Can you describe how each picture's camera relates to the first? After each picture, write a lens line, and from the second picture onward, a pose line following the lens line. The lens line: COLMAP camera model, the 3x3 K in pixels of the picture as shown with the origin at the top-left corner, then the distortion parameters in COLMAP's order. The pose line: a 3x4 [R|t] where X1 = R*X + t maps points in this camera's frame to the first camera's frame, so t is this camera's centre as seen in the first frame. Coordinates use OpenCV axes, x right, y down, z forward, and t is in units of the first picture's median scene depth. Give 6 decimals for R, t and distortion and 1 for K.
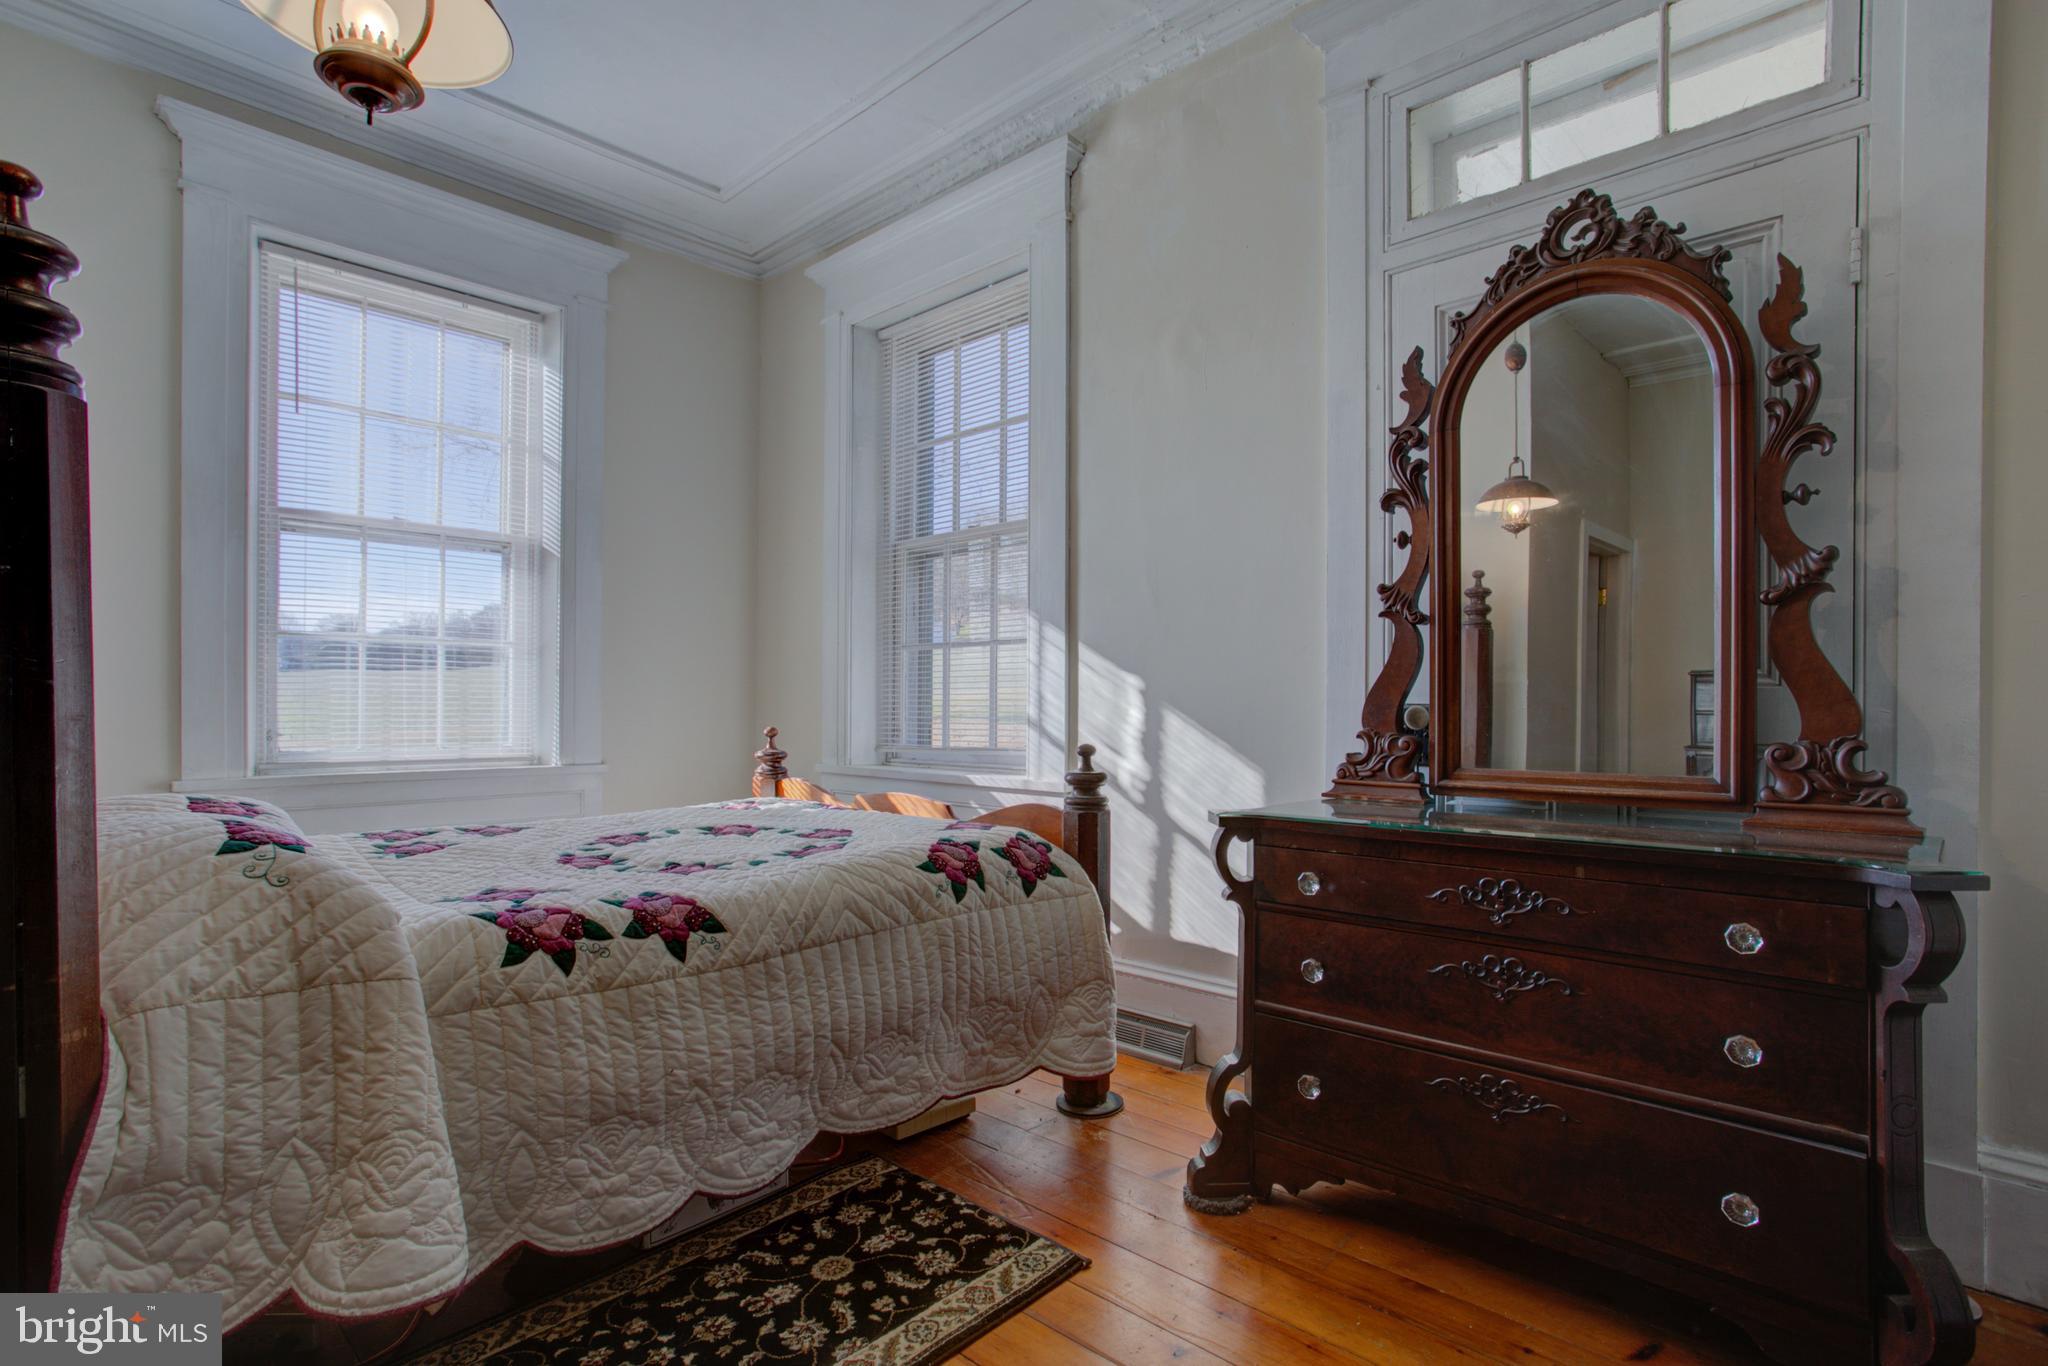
lens RADIAL K [[996.6, 0, 1003.8], [0, 996.6, 679.2], [0, 0, 1]] dist [-0.033973, 0.018452]
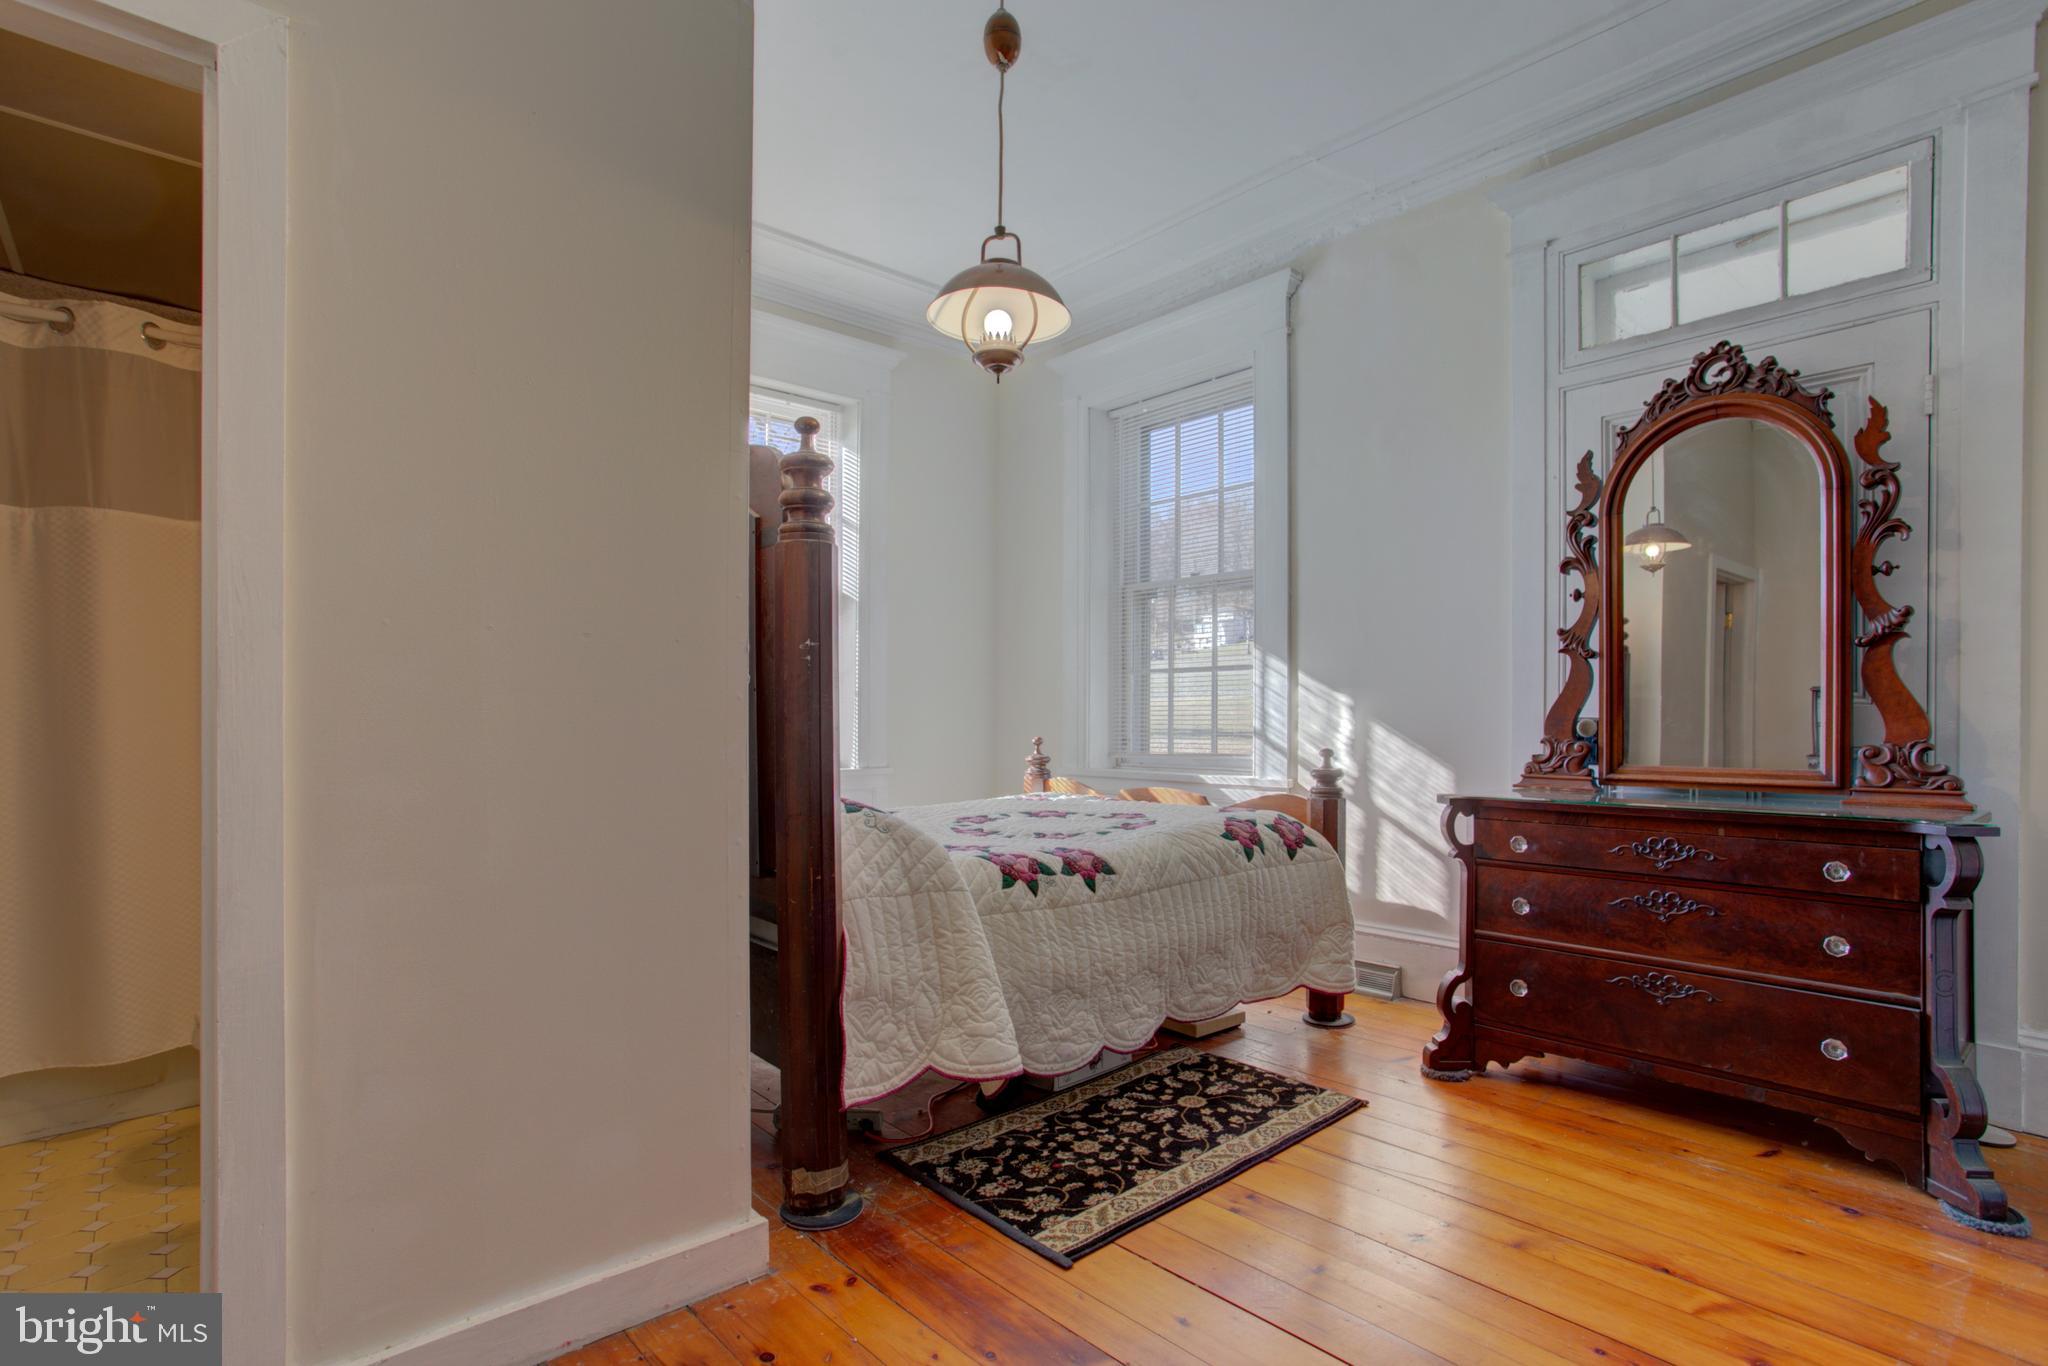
lens RADIAL K [[996.6, 0, 1016.3], [0, 996.6, 698.2], [0, 0, 1]] dist [-0.033973, 0.018452]
pose [[0.997081, -0.003549, -0.076263, -0.299160], [0.004016, 0.999974, 0.005970, -0.014693], [0.076240, -0.006259, 0.997070, -0.460686]]
